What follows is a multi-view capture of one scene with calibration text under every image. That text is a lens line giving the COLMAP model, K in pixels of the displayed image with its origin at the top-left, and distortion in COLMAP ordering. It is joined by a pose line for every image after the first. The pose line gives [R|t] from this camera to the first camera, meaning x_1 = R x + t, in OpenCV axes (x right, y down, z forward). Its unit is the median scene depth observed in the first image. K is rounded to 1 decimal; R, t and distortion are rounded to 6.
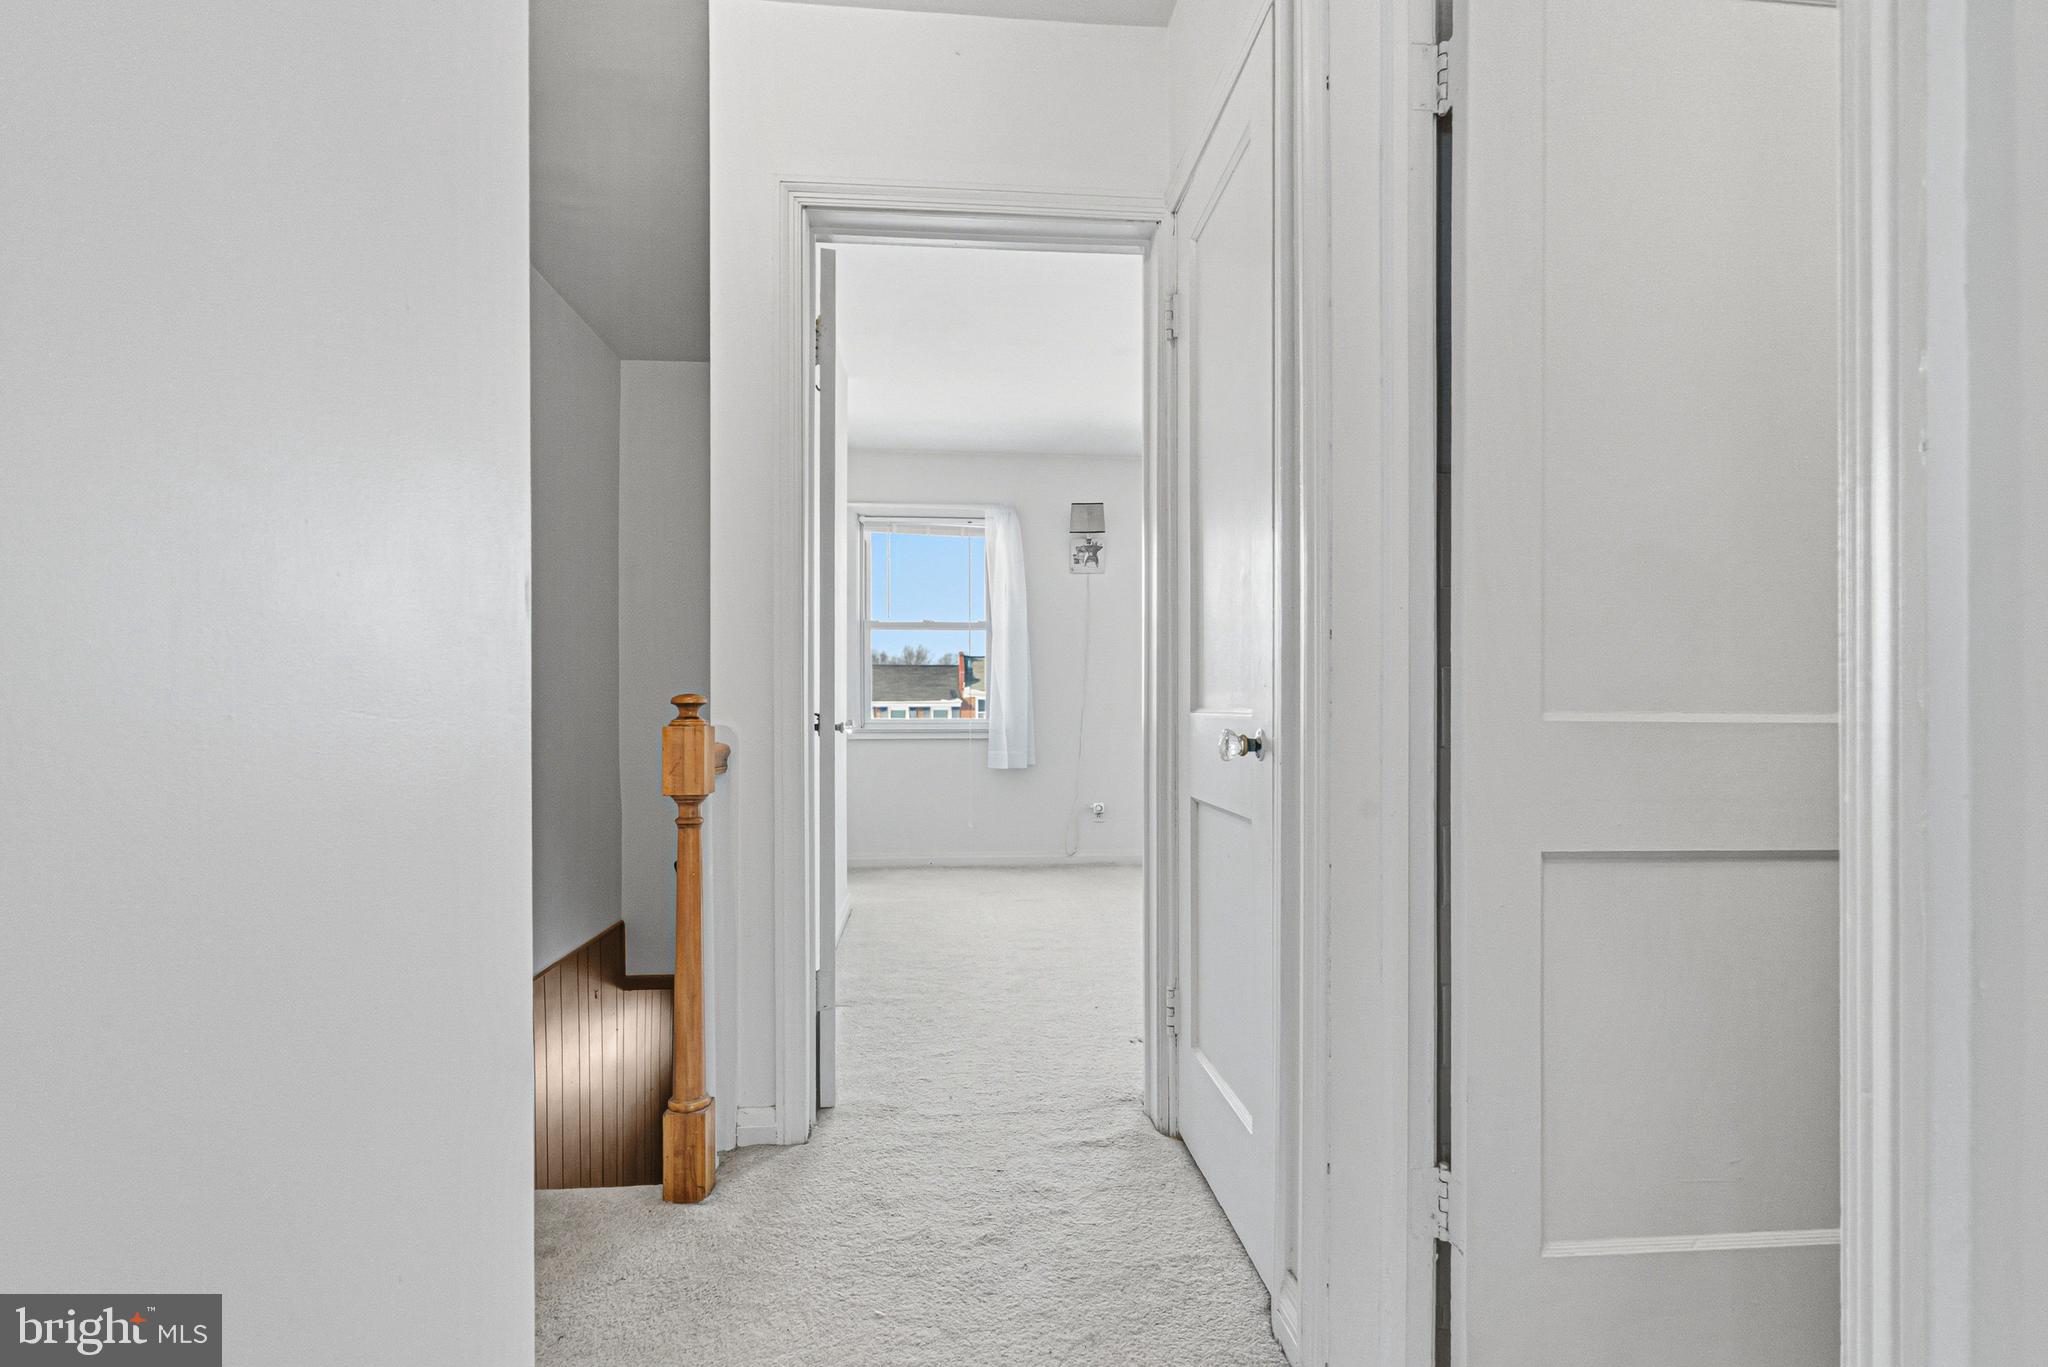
lens RADIAL K [[921.5, 0, 1025.4], [0, 921.5, 697.5], [0, 0, 1]] dist [-0.004105, 0.000896]
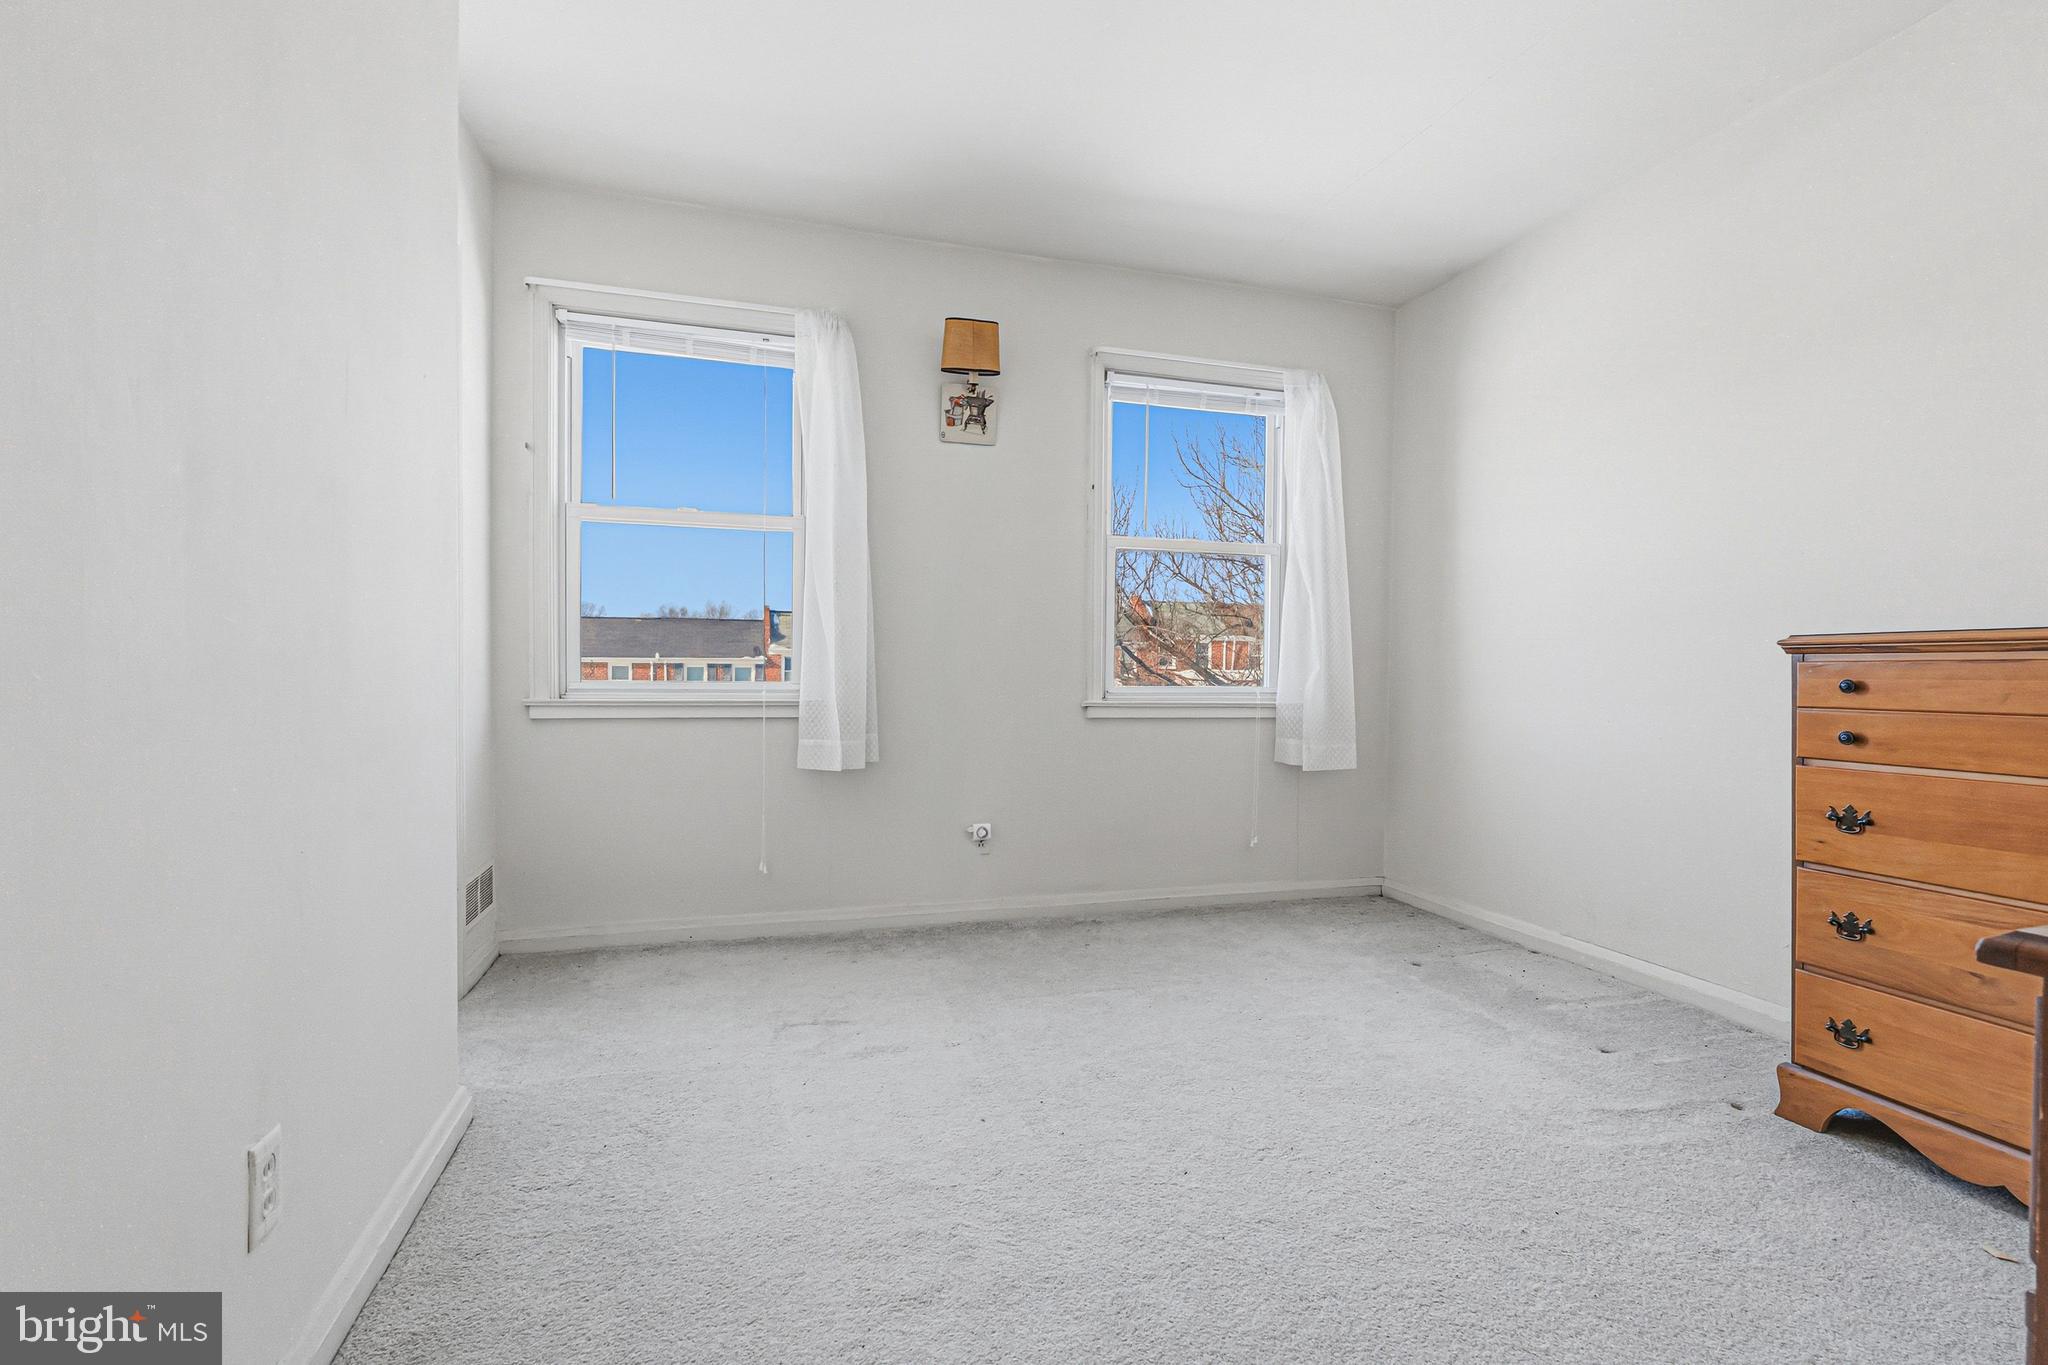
lens RADIAL K [[921.5, 0, 1015.5], [0, 921.5, 685.4], [0, 0, 1]] dist [-0.004105, 0.000896]
pose [[0.981187, 0.007505, 0.192916, -0.017307], [-0.013344, 0.999491, 0.028988, 0.005507], [-0.192600, -0.031017, 0.980787, 0.398401]]
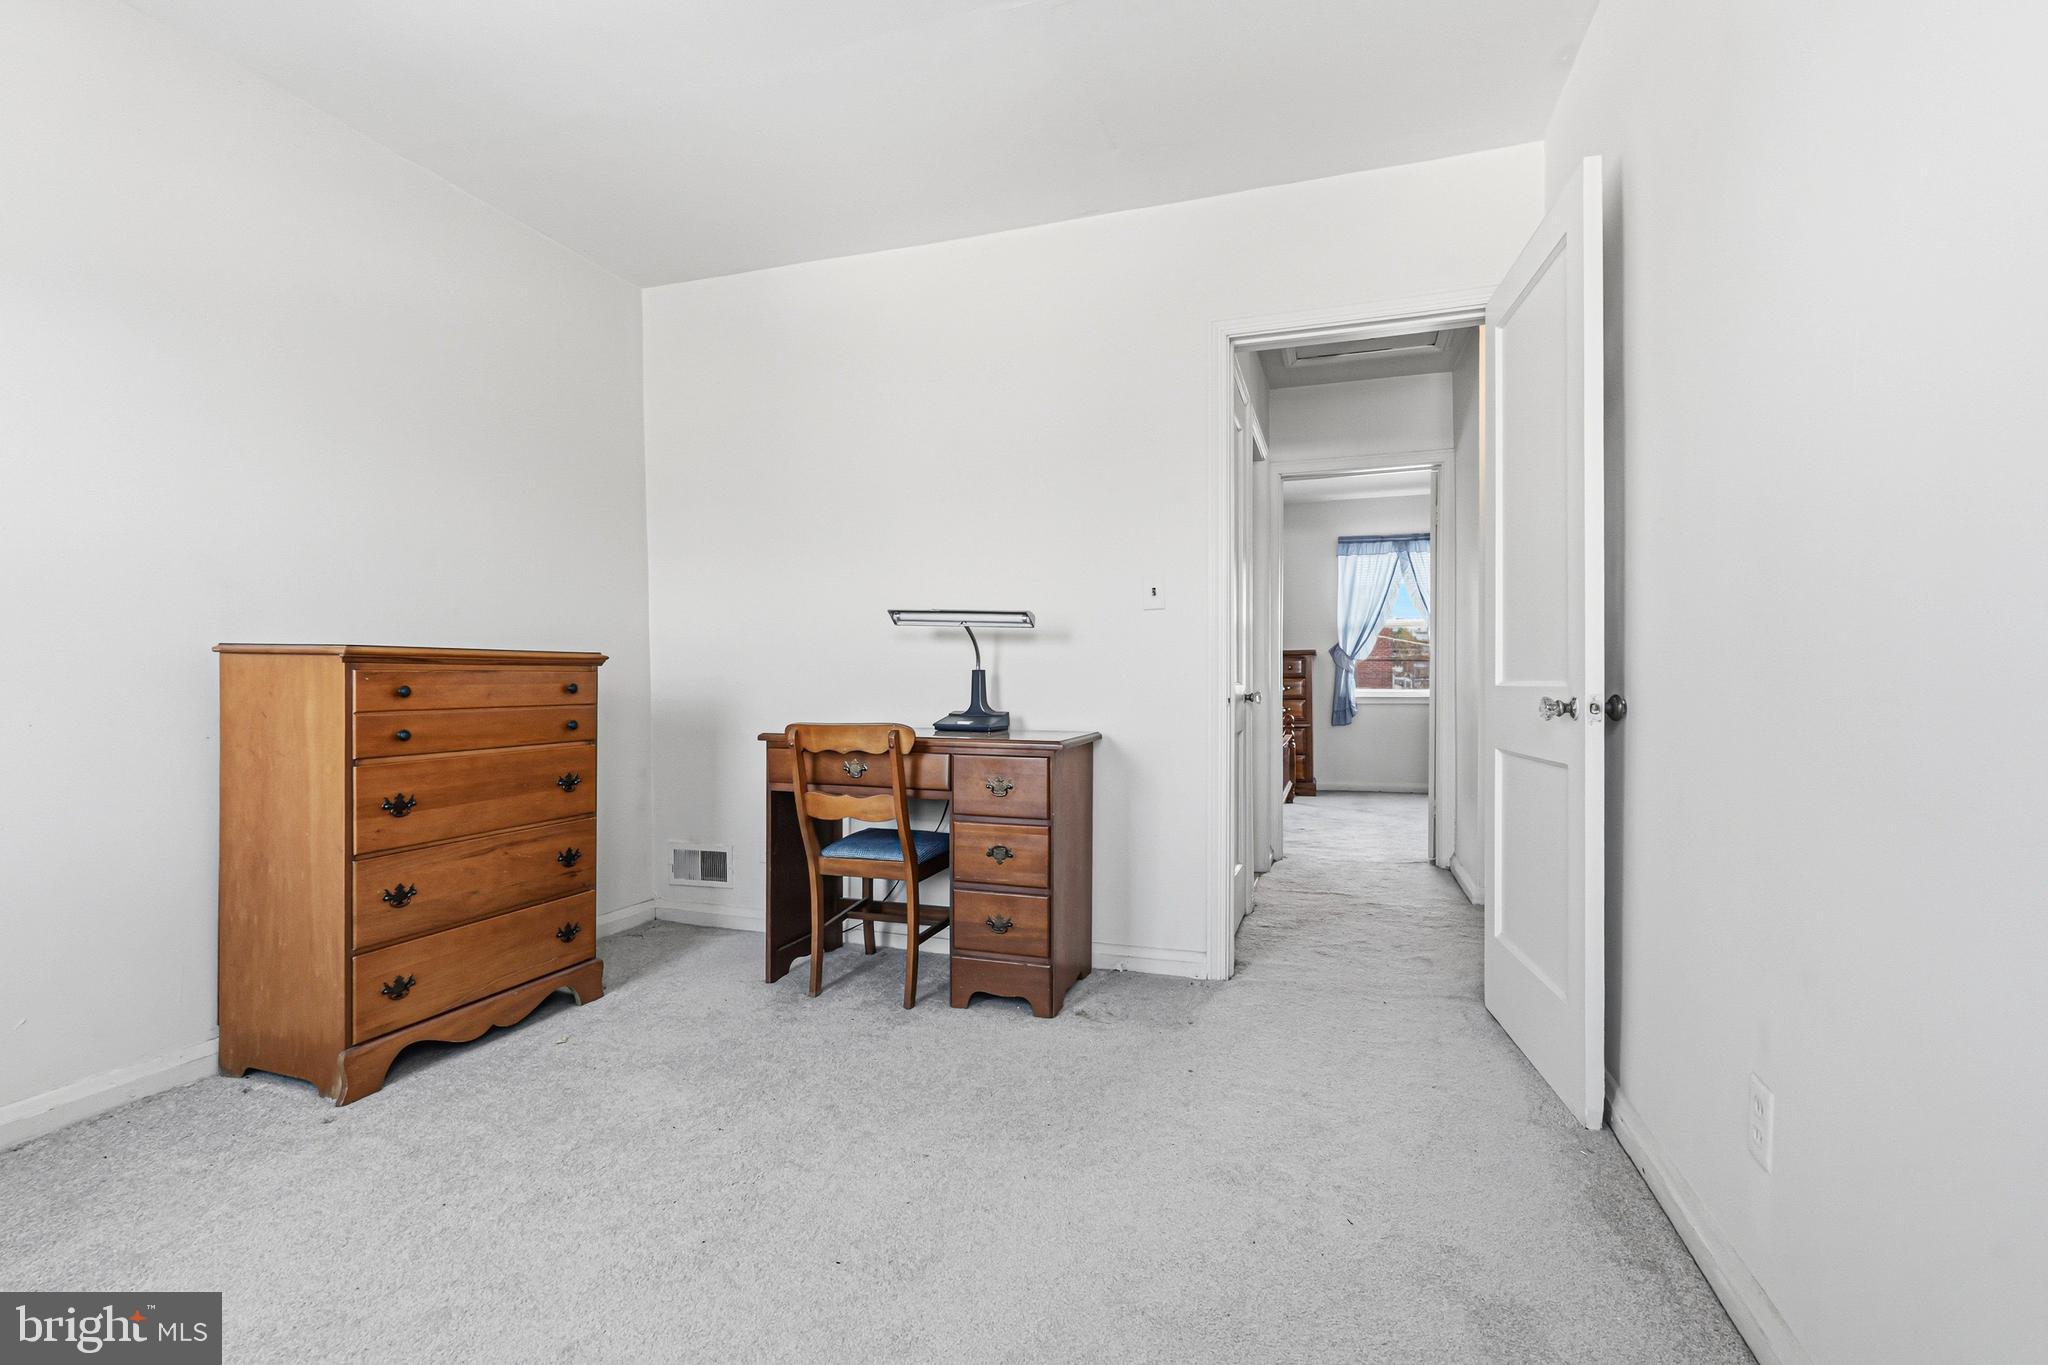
lens RADIAL K [[921.5, 0, 1022.6], [0, 921.5, 684.5], [0, 0, 1]] dist [-0.004105, 0.000896]
pose [[-0.912283, 0.000767, 0.409559, -0.030380], [-0.001323, 0.999988, -0.004821, 0.006899], [-0.409558, -0.004940, -0.912271, 0.562180]]
